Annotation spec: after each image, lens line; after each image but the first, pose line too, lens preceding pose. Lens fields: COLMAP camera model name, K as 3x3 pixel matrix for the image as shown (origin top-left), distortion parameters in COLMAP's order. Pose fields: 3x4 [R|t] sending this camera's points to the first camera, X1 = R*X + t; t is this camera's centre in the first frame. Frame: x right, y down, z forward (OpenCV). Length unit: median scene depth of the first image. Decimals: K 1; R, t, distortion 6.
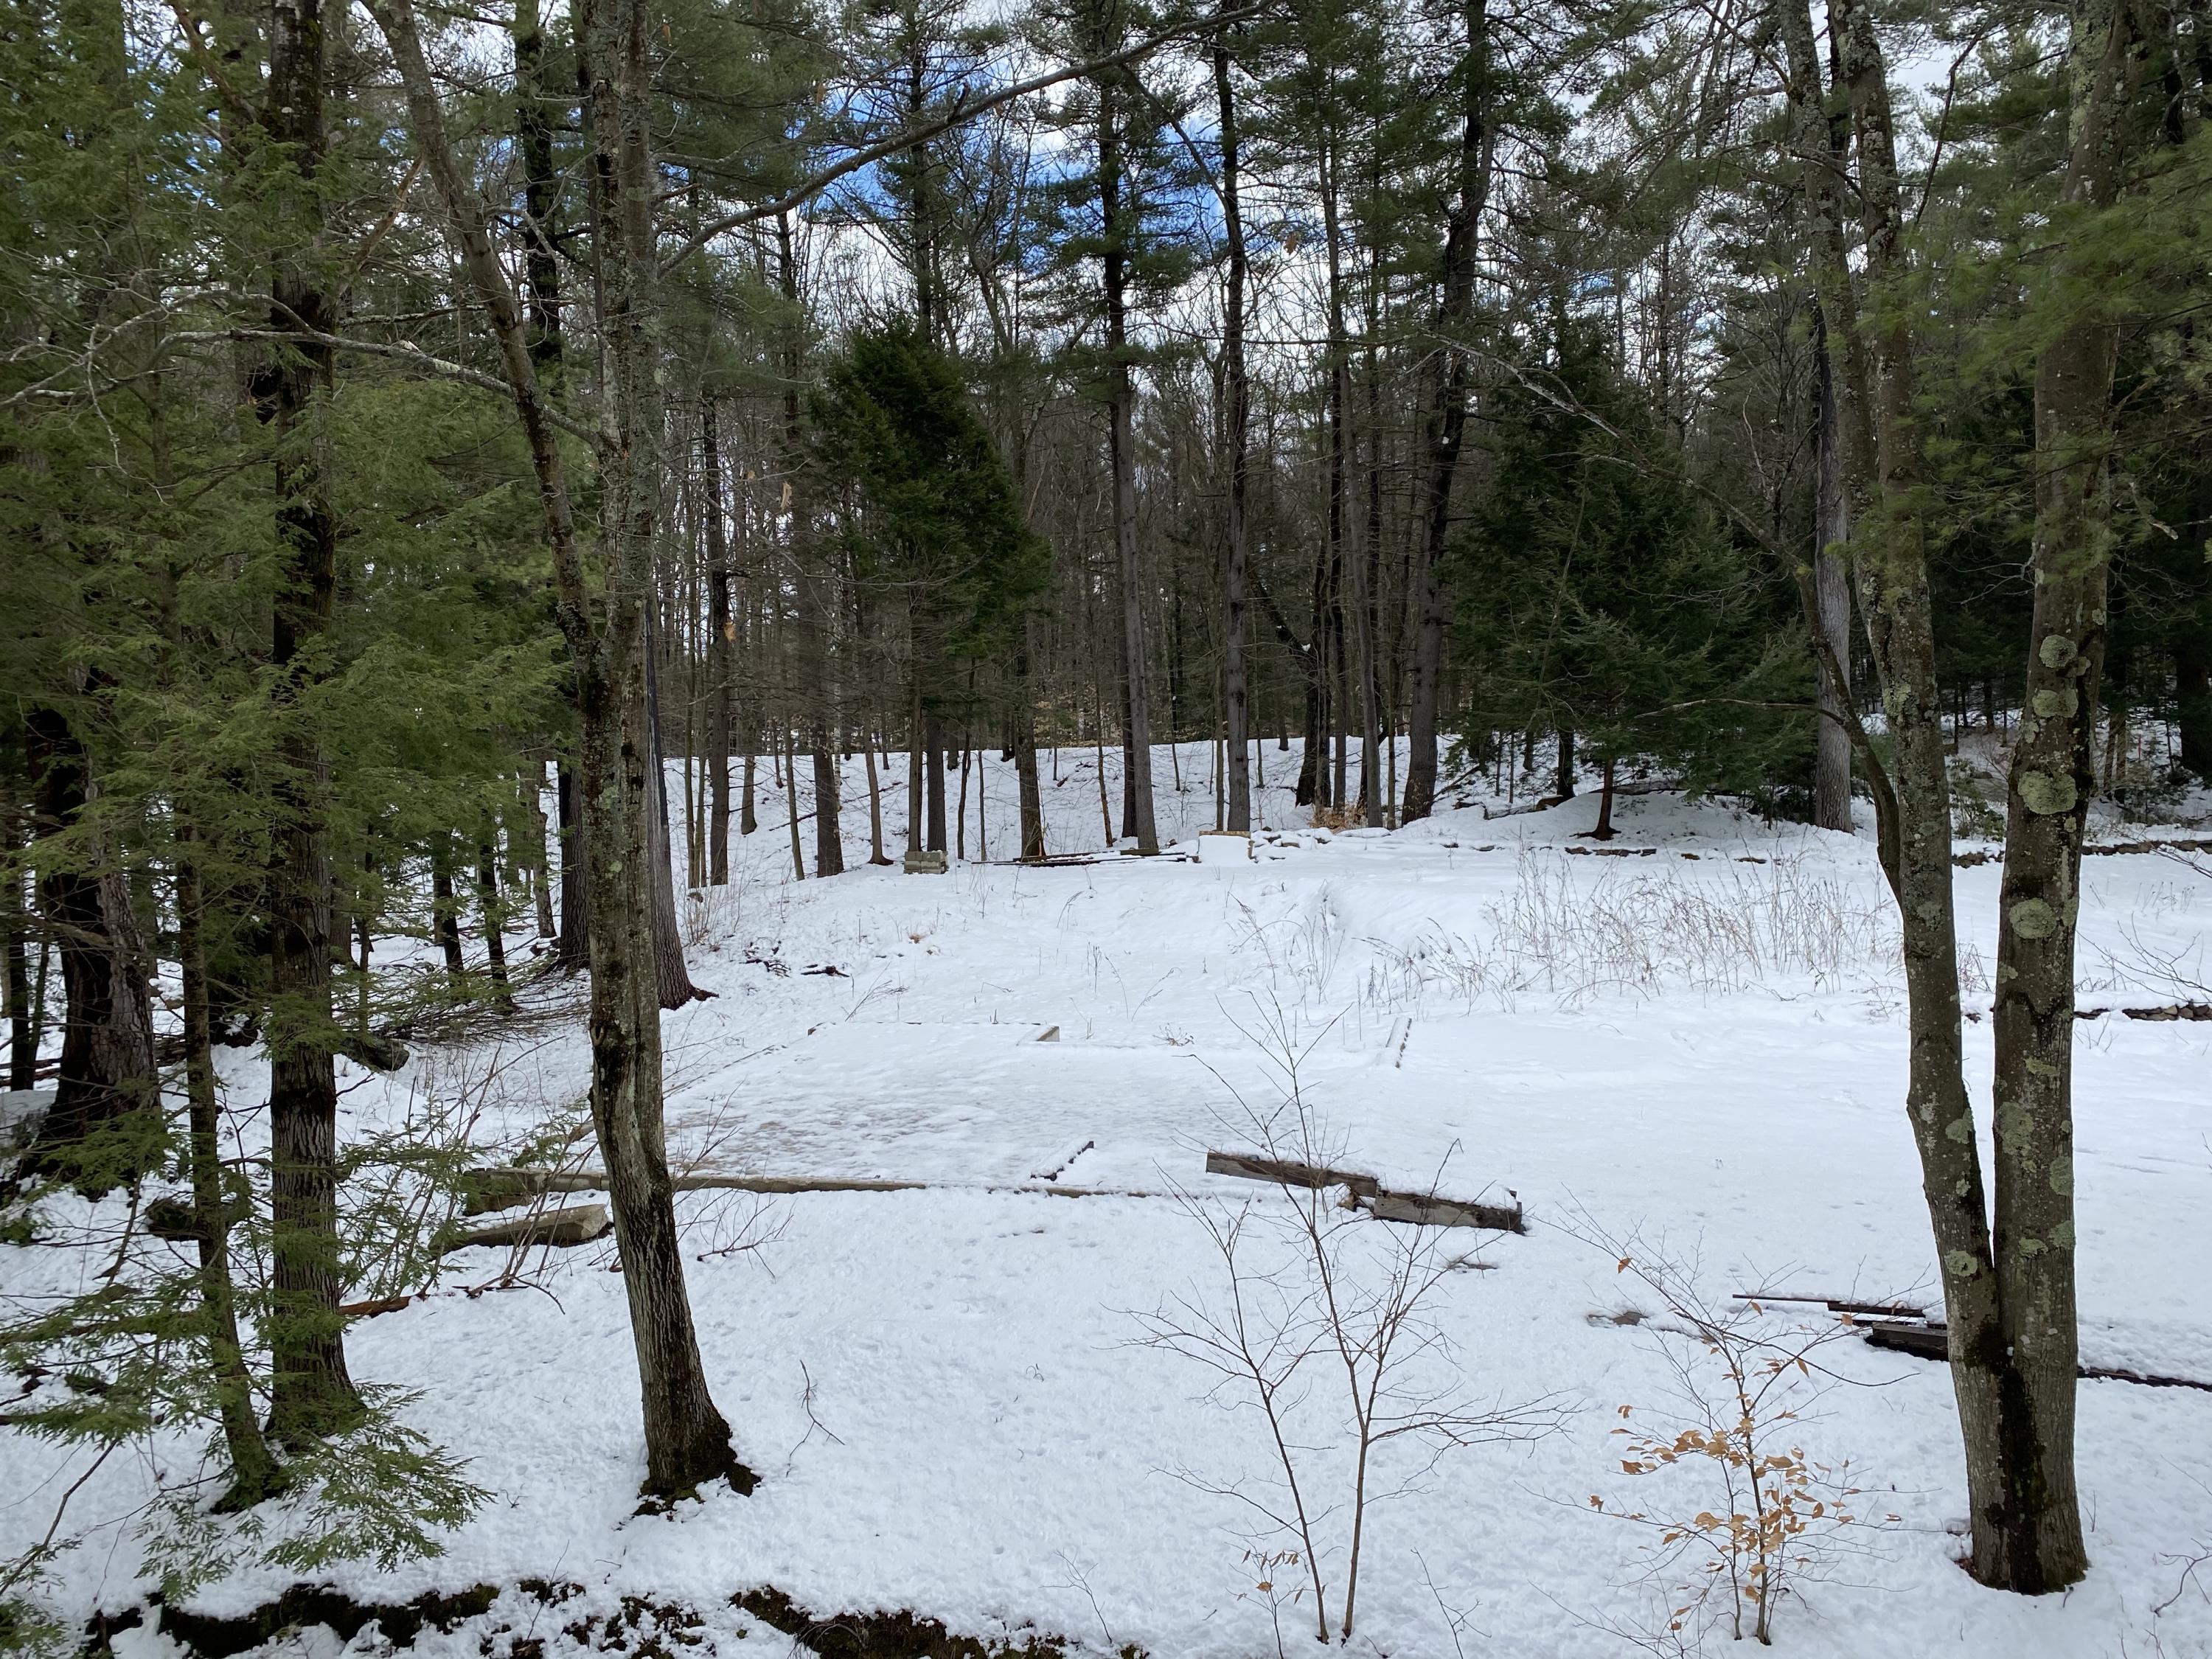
lens RADIAL K [[1680.0, 0, 1111.7], [0, 1680.0, 813.9], [0, 0, 1]] dist [0.037813, -0.027256]
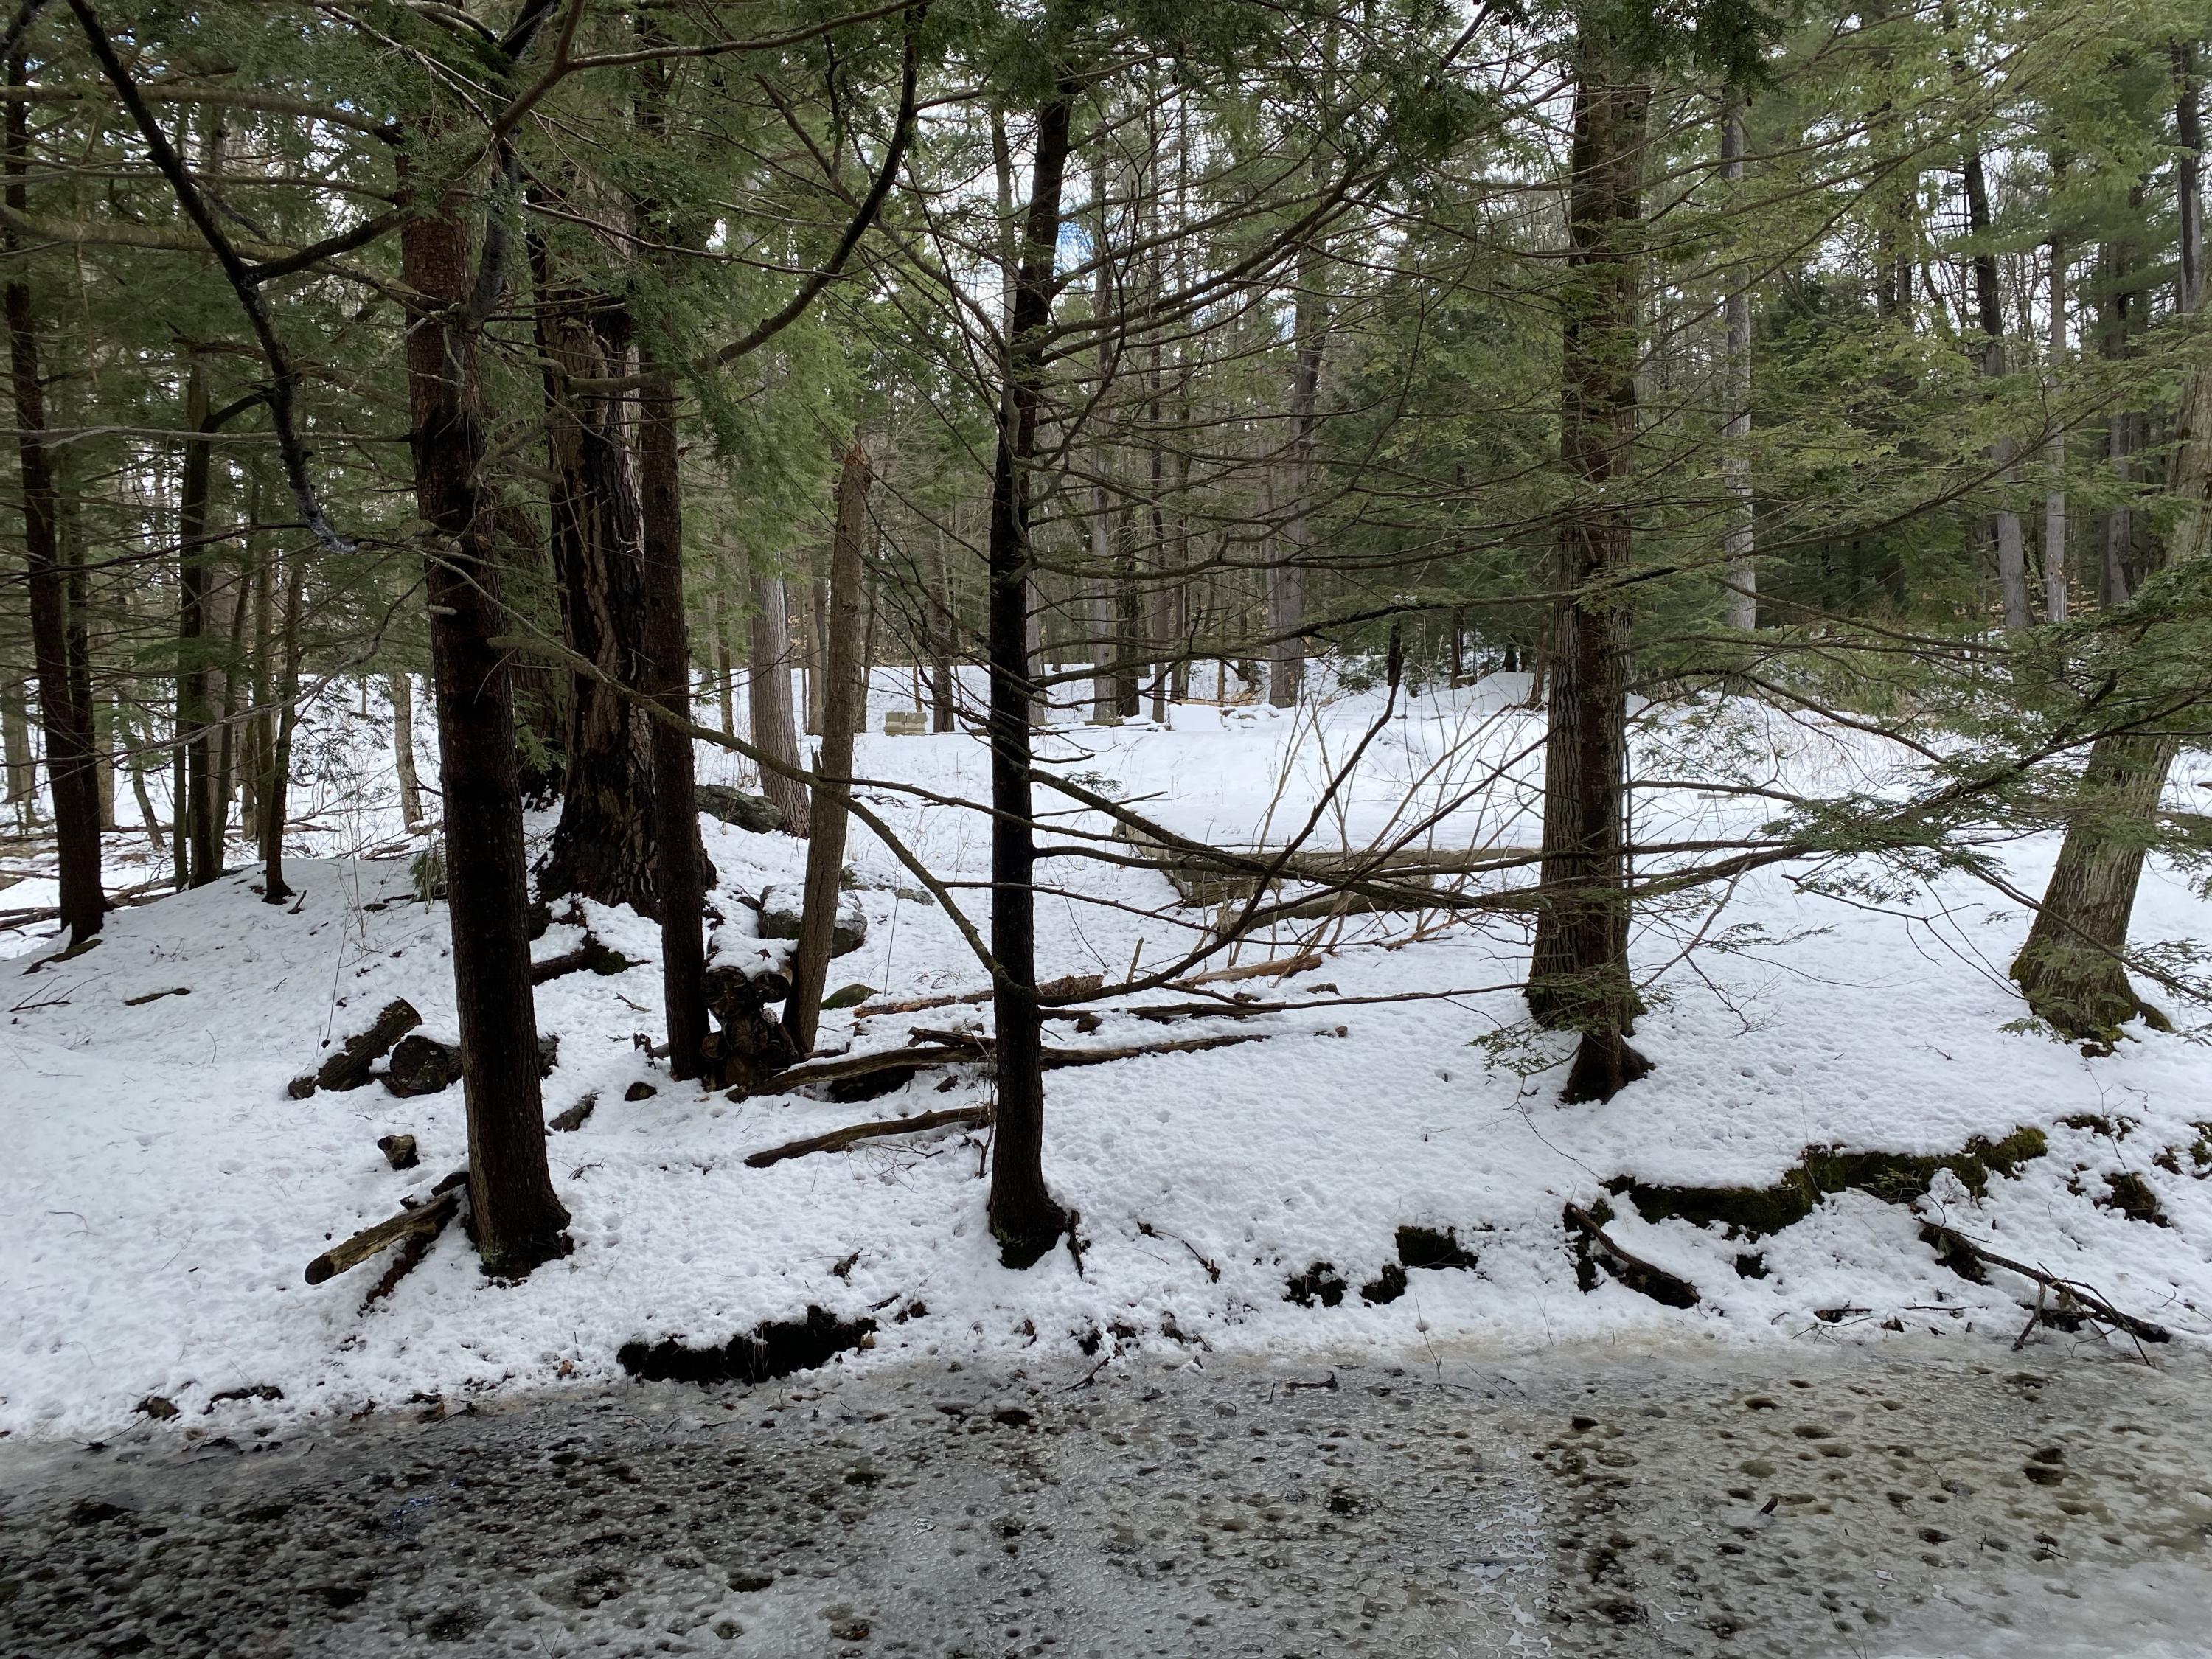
lens RADIAL K [[1680.0, 0, 1102.1], [0, 1680.0, 821.7], [0, 0, 1]] dist [0.037813, -0.027256]
pose [[0.957950, -0.012582, 0.286660, -1.155644], [0.010666, 0.999909, 0.008243, 0.322196], [-0.286738, -0.004839, 0.957997, 0.361912]]
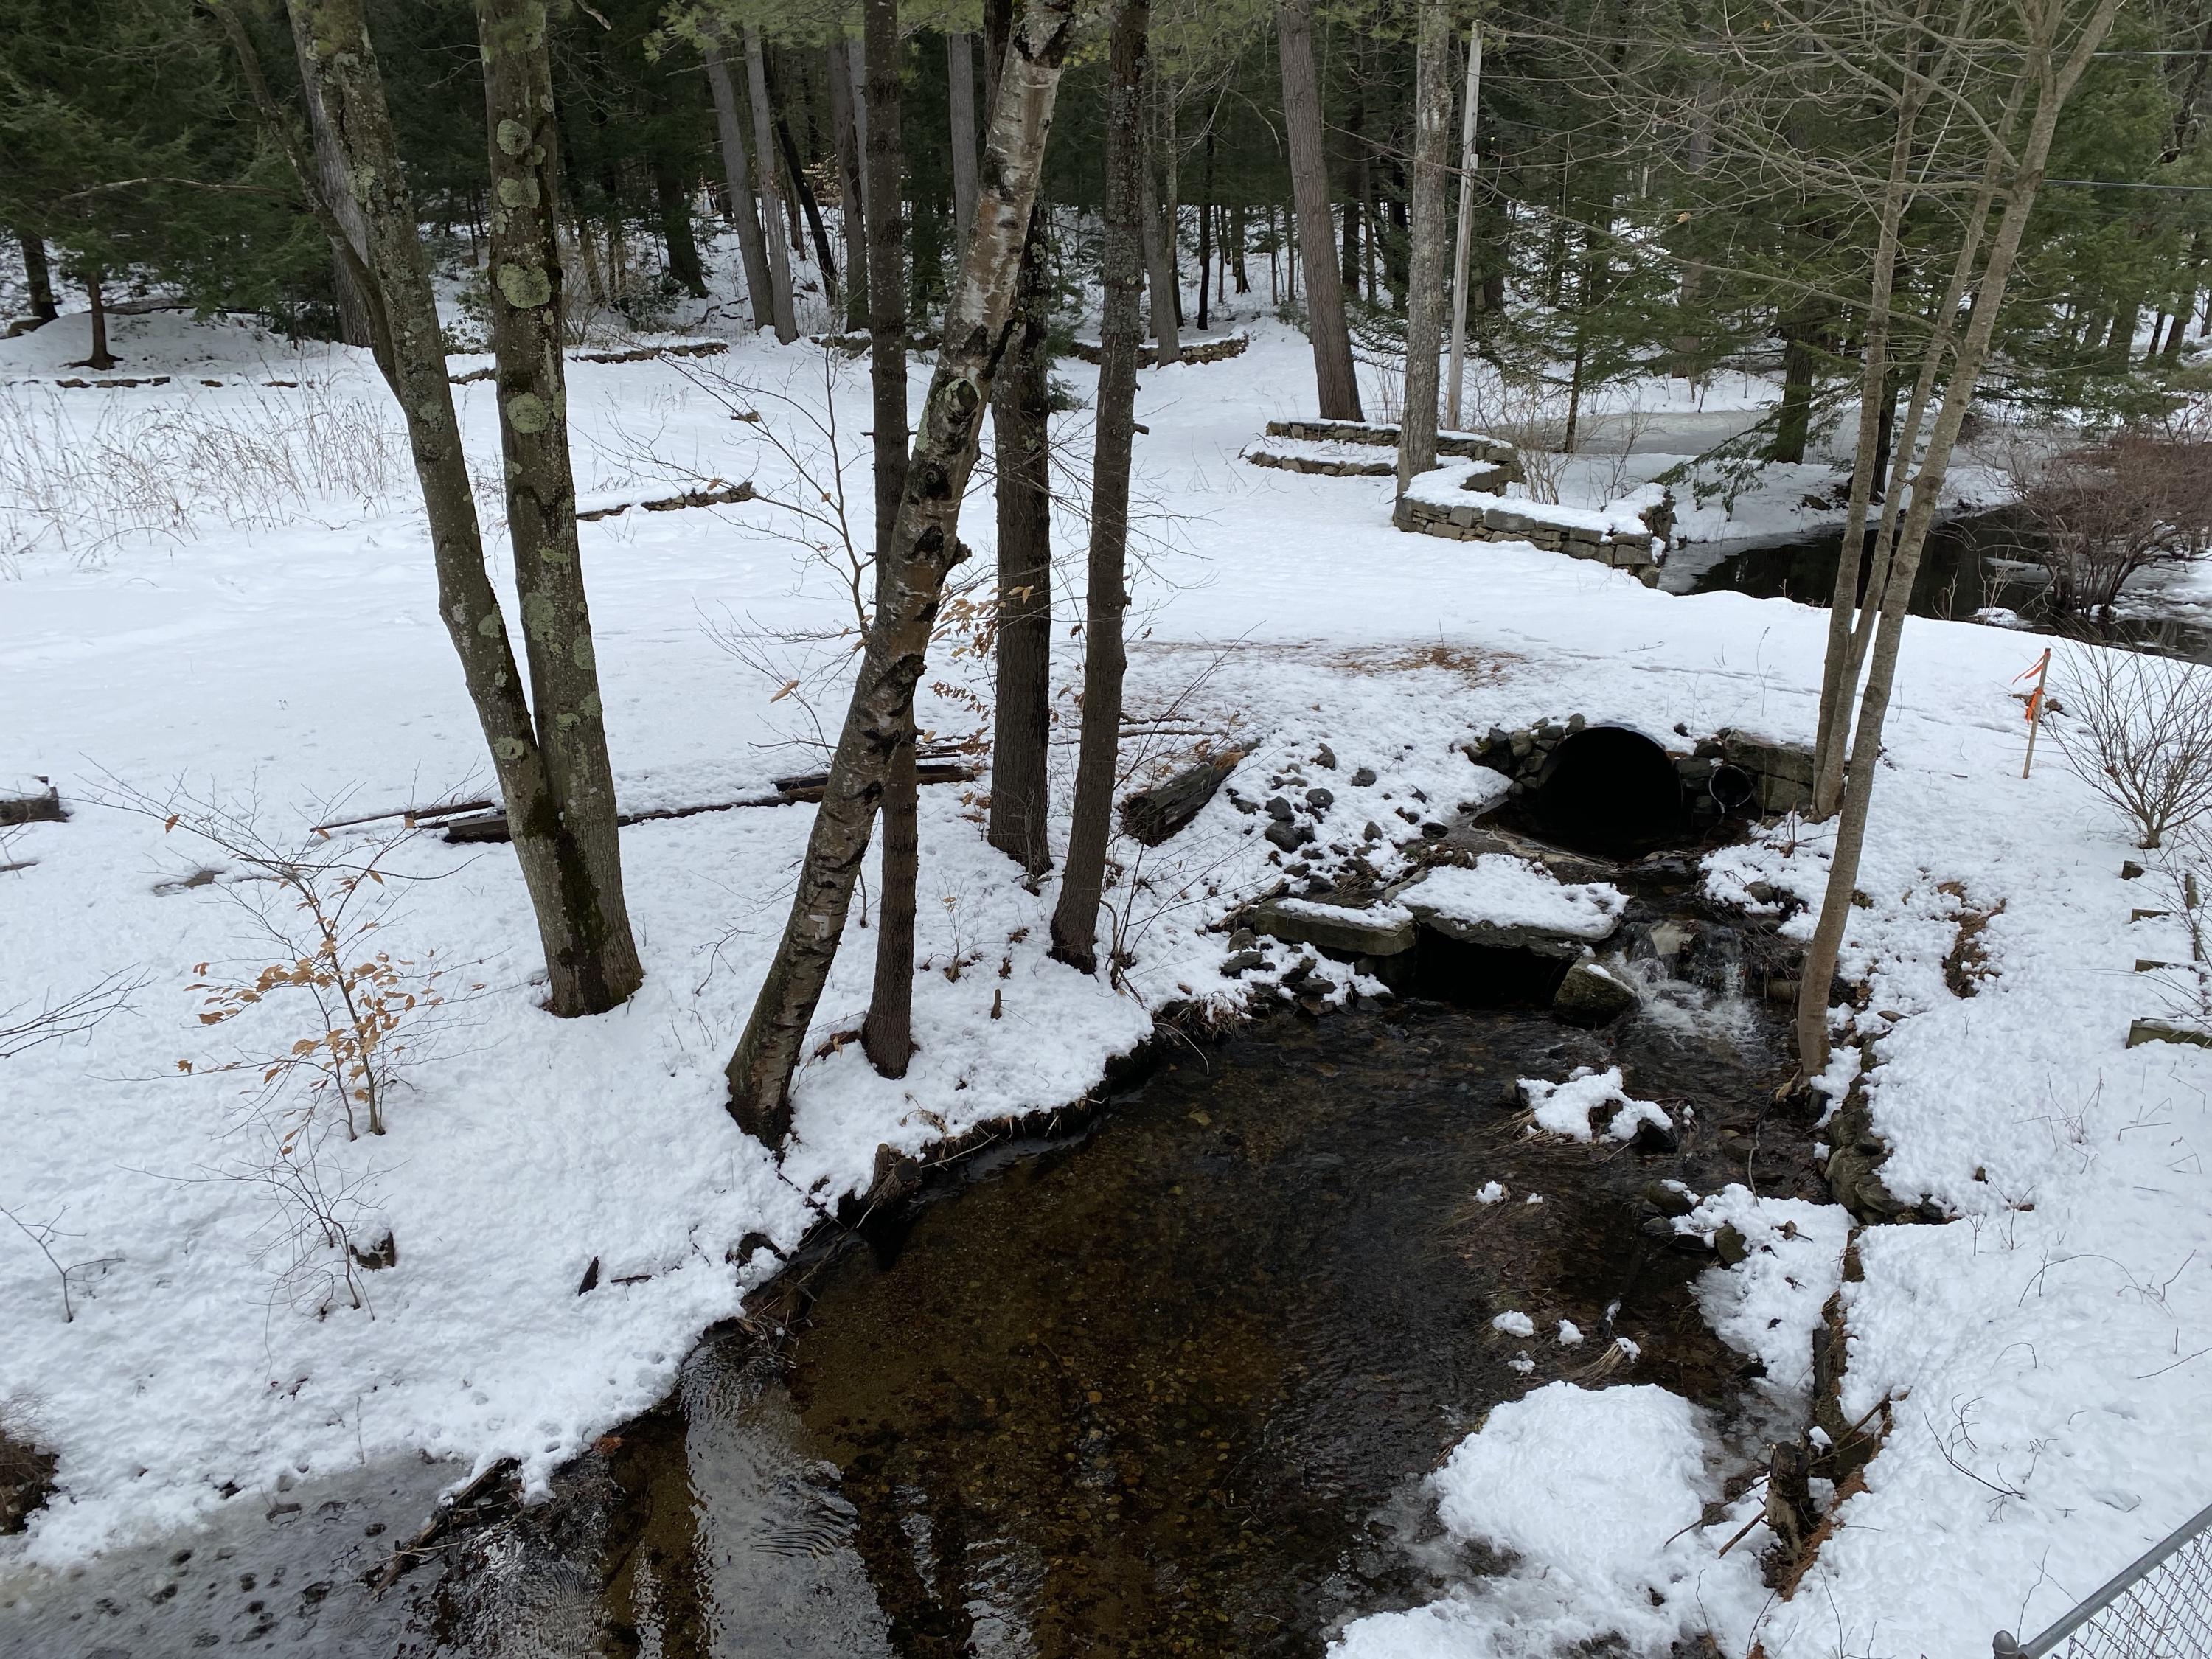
lens RADIAL K [[1680.0, 0, 1102.6], [0, 1680.0, 811.4], [0, 0, 1]] dist [0.037813, -0.027256]
pose [[0.698573, -0.226177, 0.678852, 0.028727], [0.034257, 0.958212, 0.284000, 0.012623], [-0.714718, -0.175139, 0.677129, 0.002440]]
